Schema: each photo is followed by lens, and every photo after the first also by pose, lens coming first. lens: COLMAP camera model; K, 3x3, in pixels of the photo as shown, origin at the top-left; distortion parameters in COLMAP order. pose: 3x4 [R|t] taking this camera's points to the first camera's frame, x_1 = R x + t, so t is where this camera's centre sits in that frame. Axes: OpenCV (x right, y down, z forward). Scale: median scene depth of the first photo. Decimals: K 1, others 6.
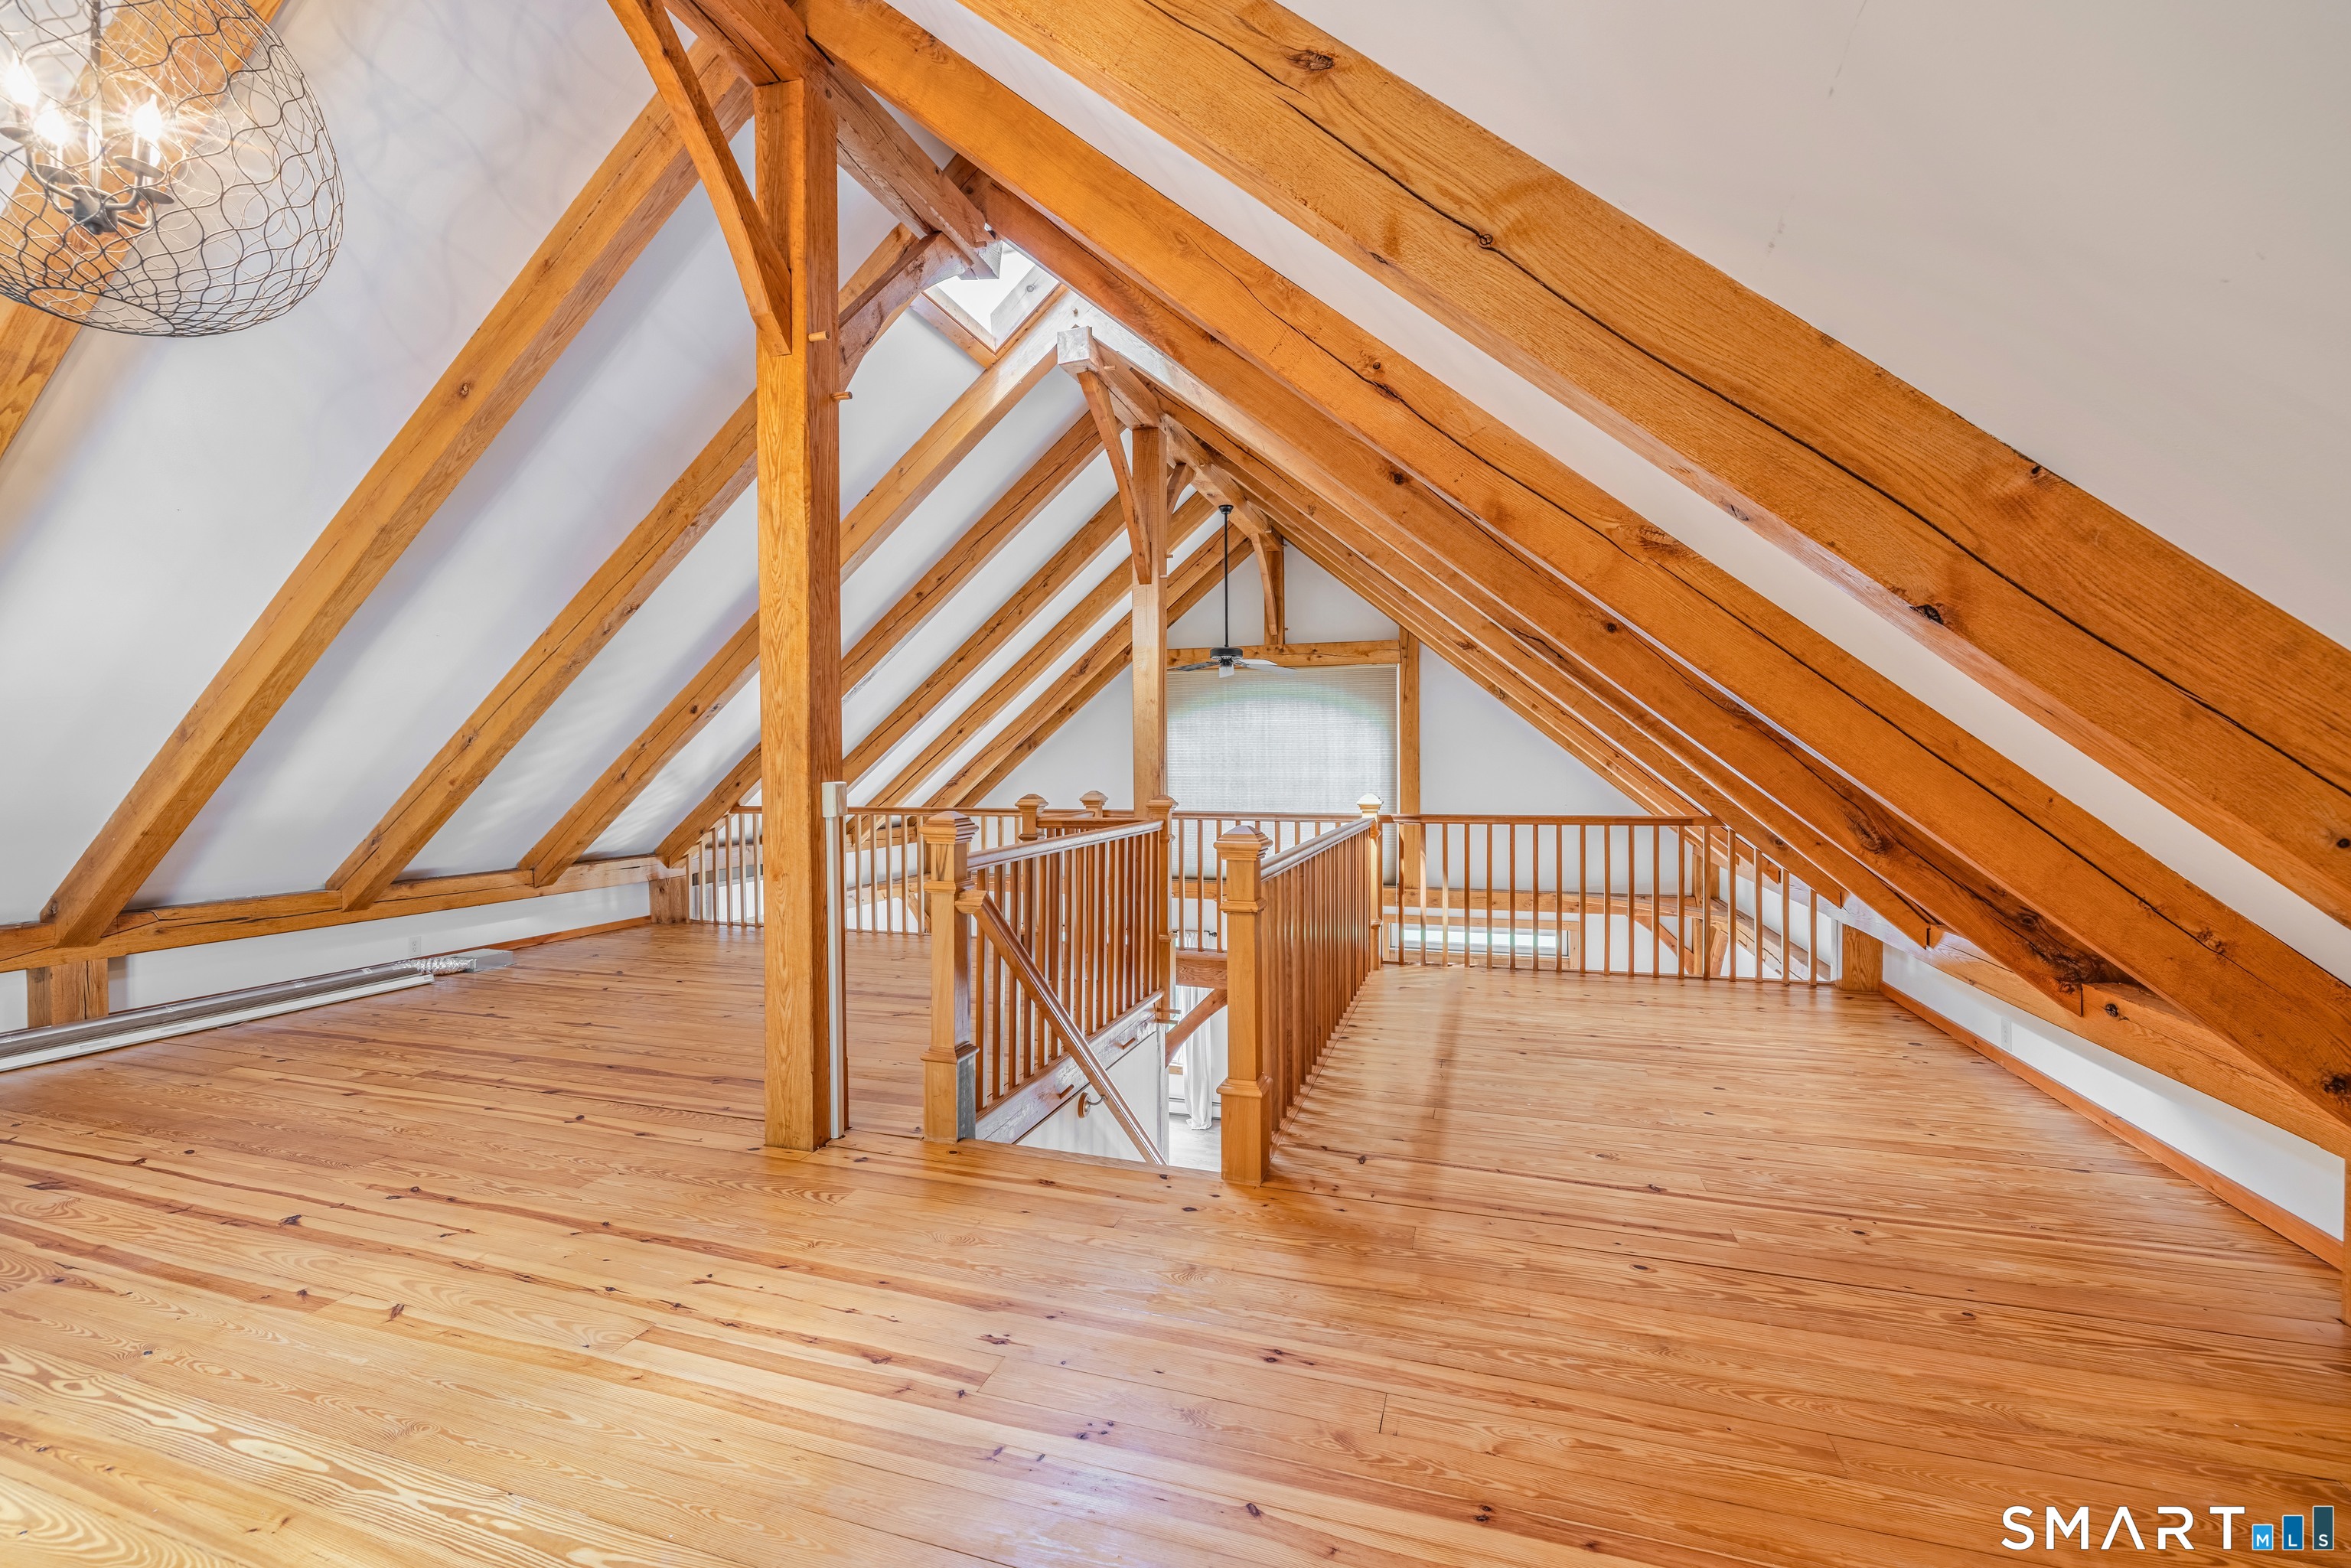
lens RADIAL K [[987.5, 0, 1175.5], [0, 987.5, 784.0], [0, 0, 1]] dist [-0.001235, -0.000732]
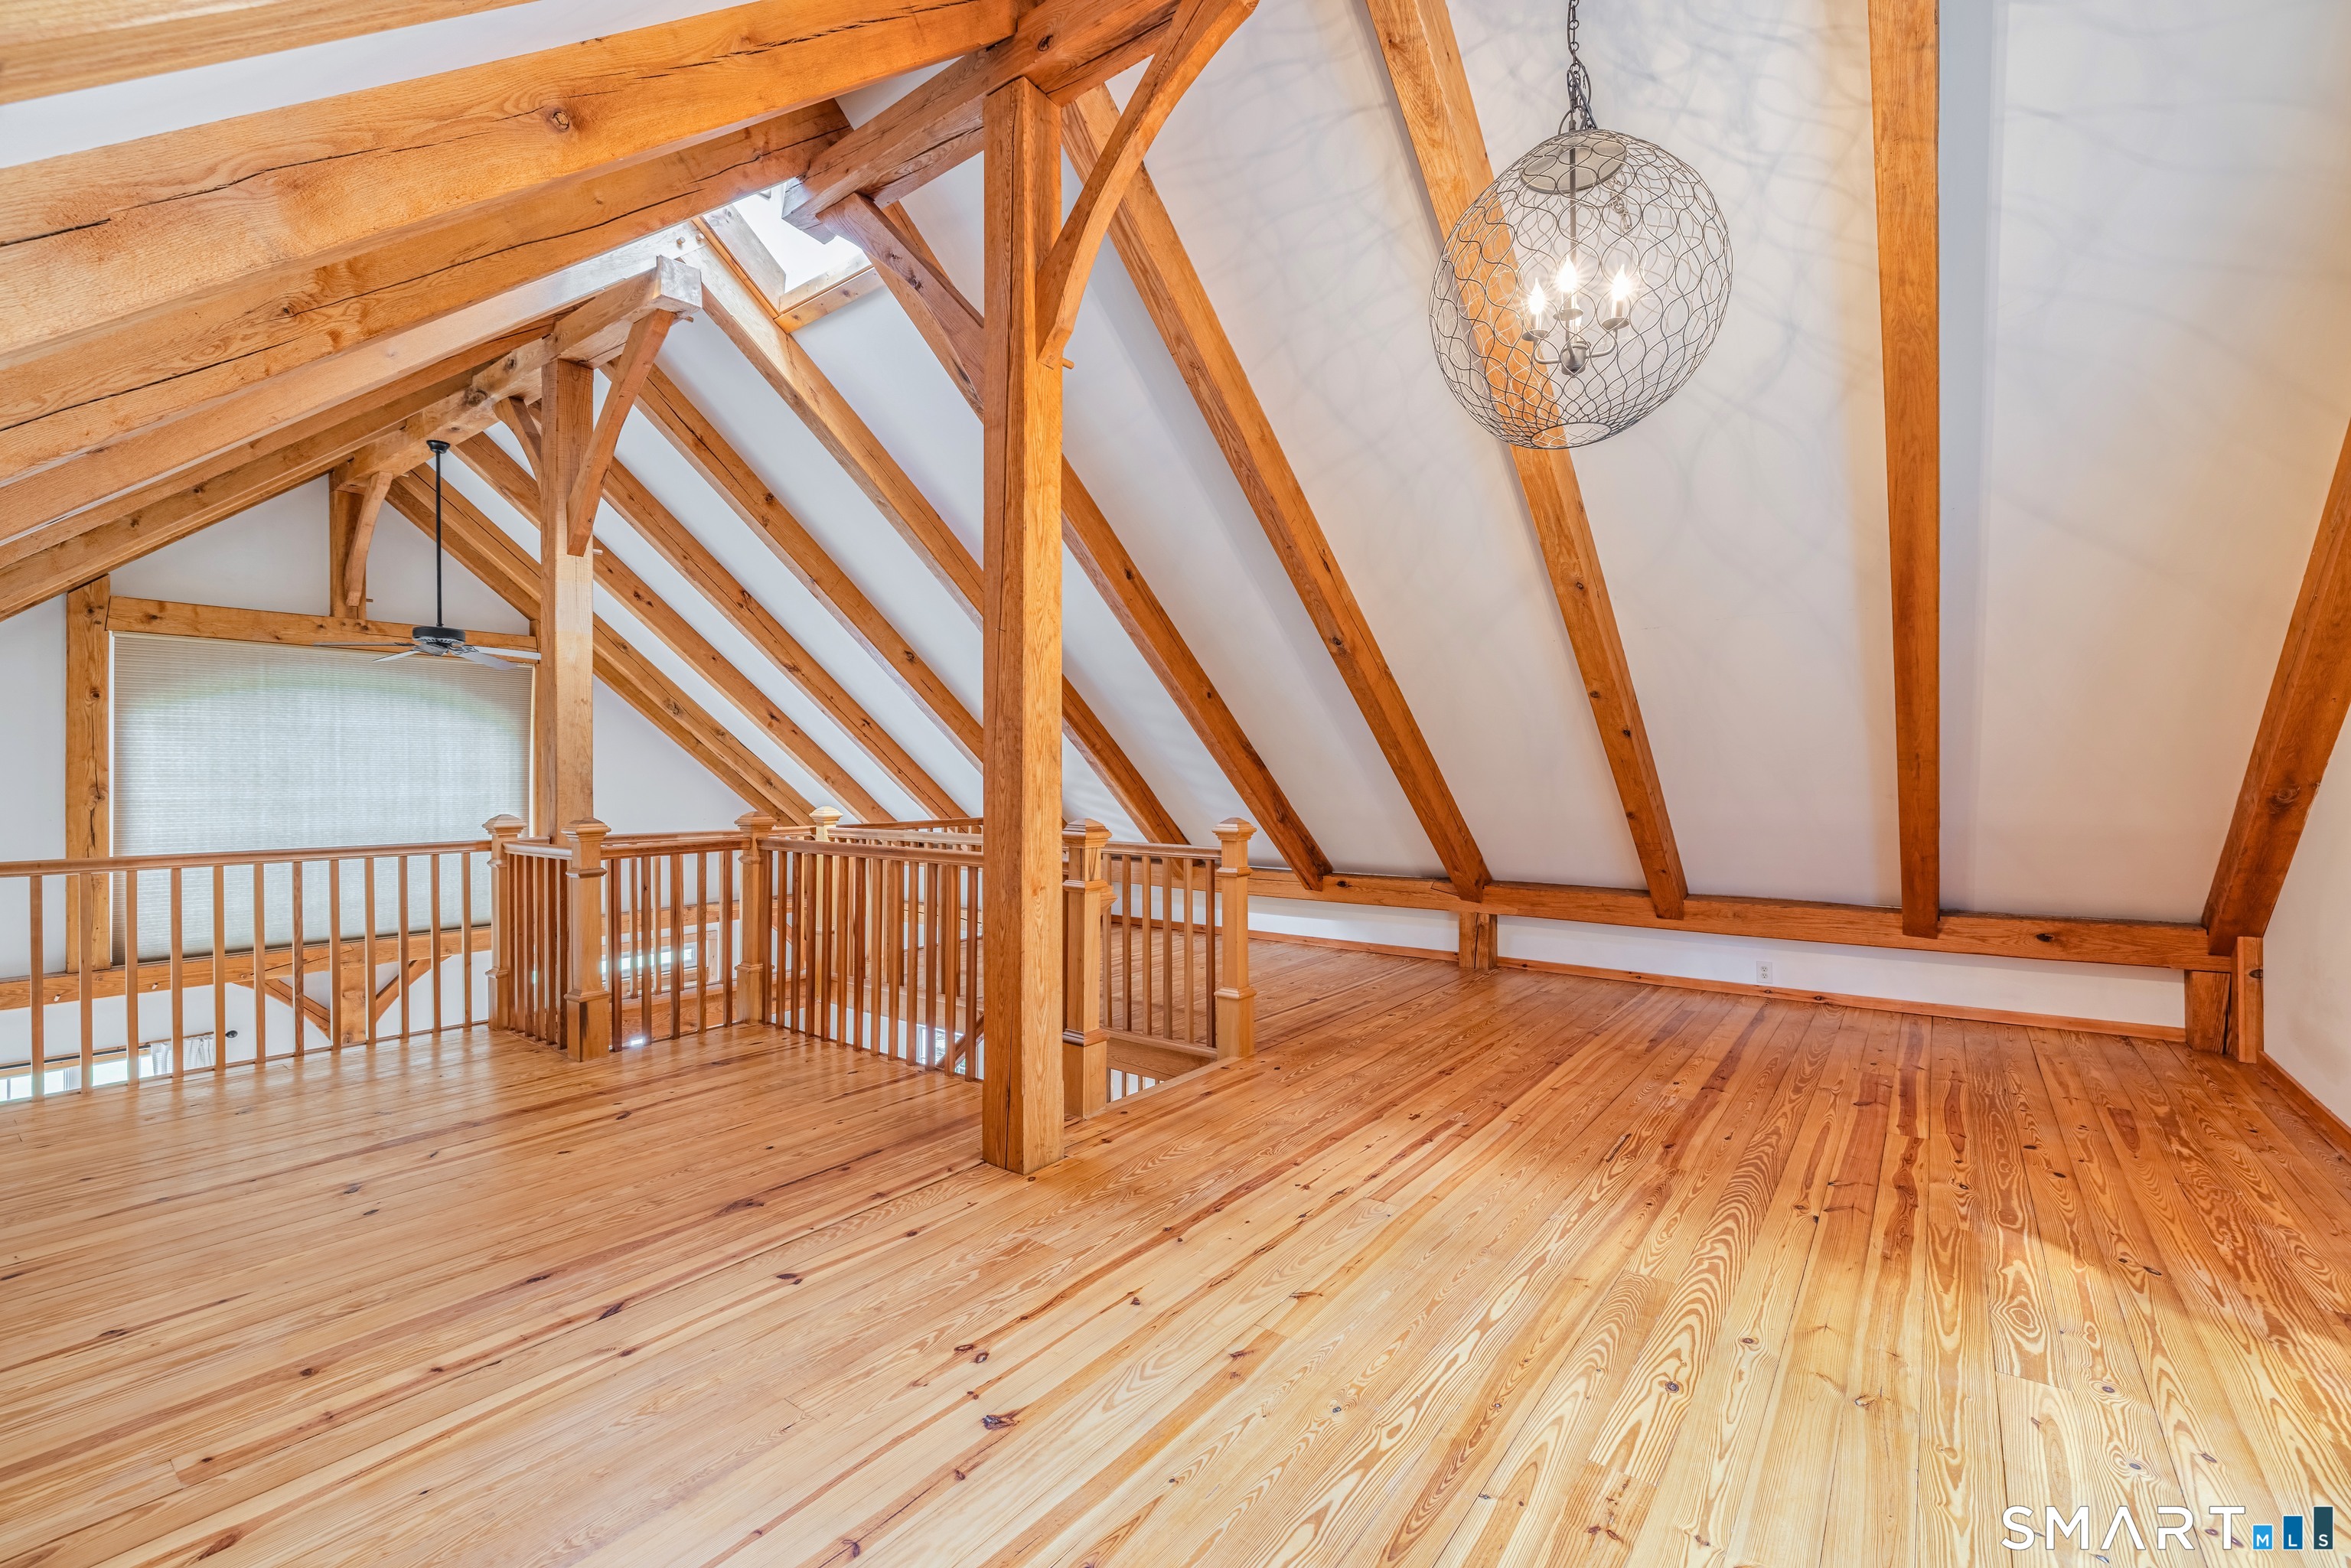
lens RADIAL K [[1021.5, 0, 1175.5], [0, 1021.5, 784.0], [0, 0, 1]] dist [-0.001122, -0.000167]
pose [[0.328938, -0.005854, 0.944333, -1.318758], [0.022339, 0.999749, -0.001584, -0.007174], [-0.944087, 0.021617, 0.328987, 0.538922]]
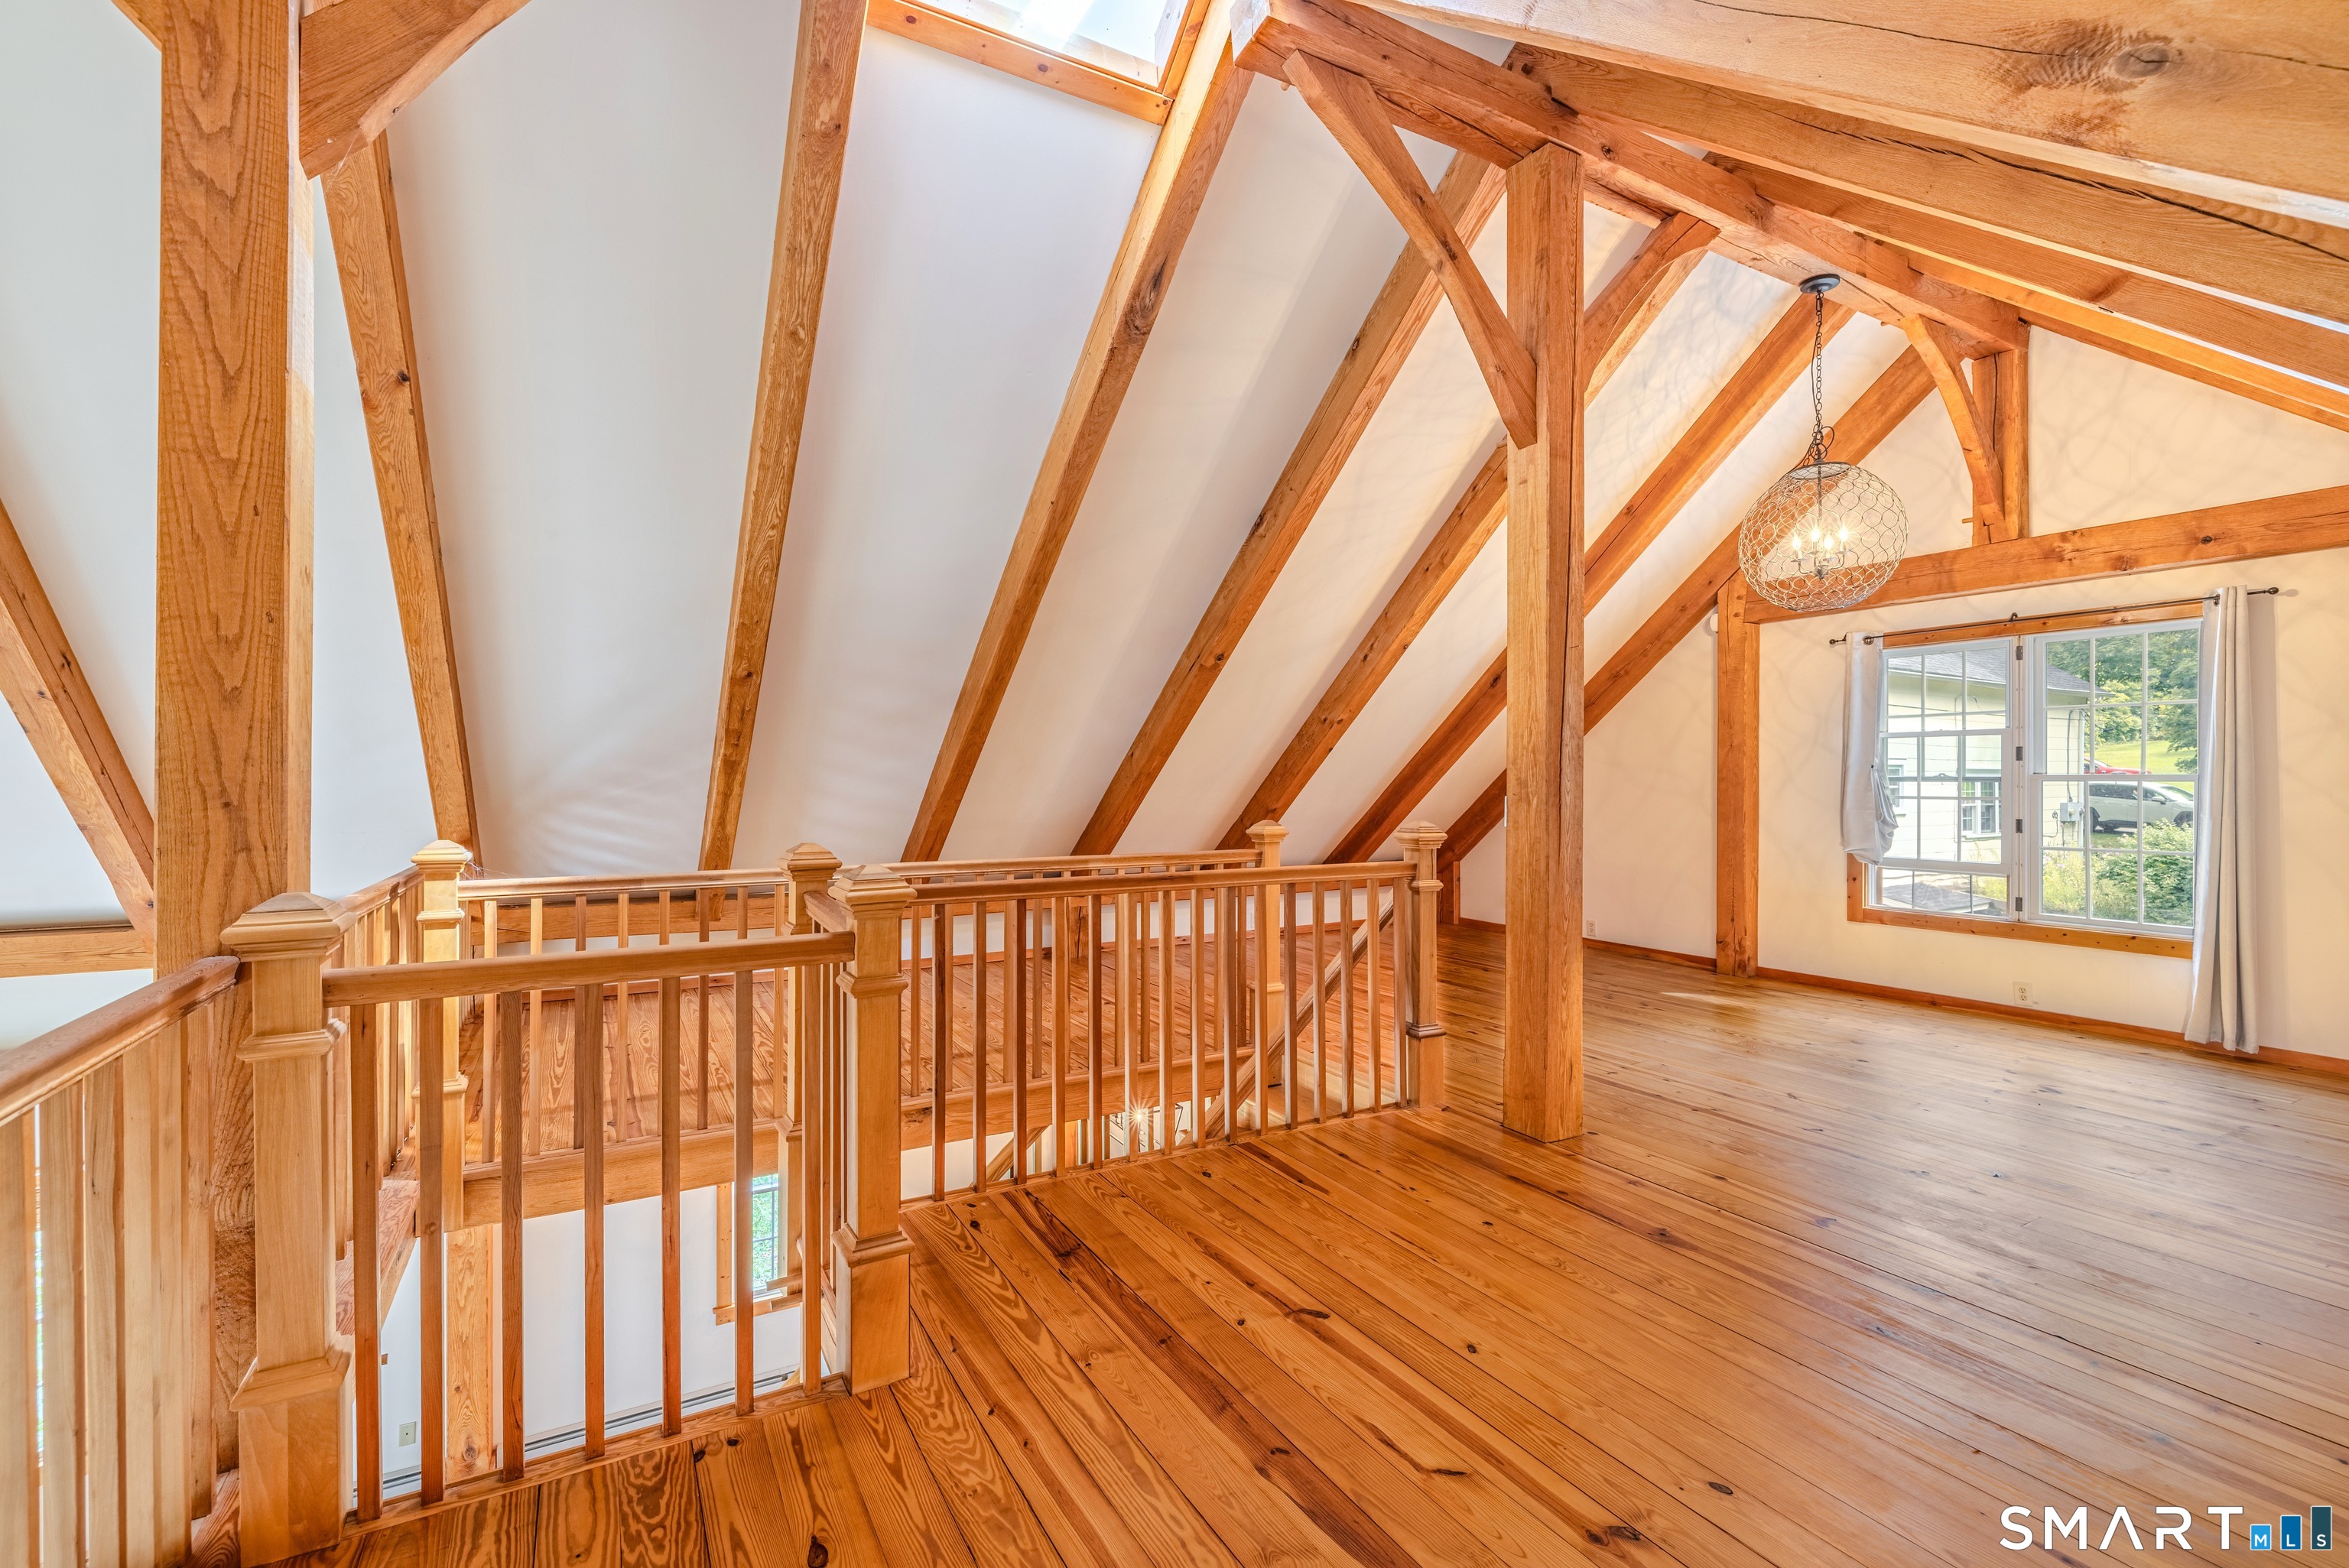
lens RADIAL K [[1020.6, 0, 1174.5], [0, 1020.6, 784.0], [0, 0, 1]] dist [-0.001122, -0.000167]
pose [[-0.735680, -0.002358, 0.677325, -0.853047], [0.018884, 0.999534, 0.023991, -0.051735], [-0.677066, 0.030440, -0.735292, 2.145169]]
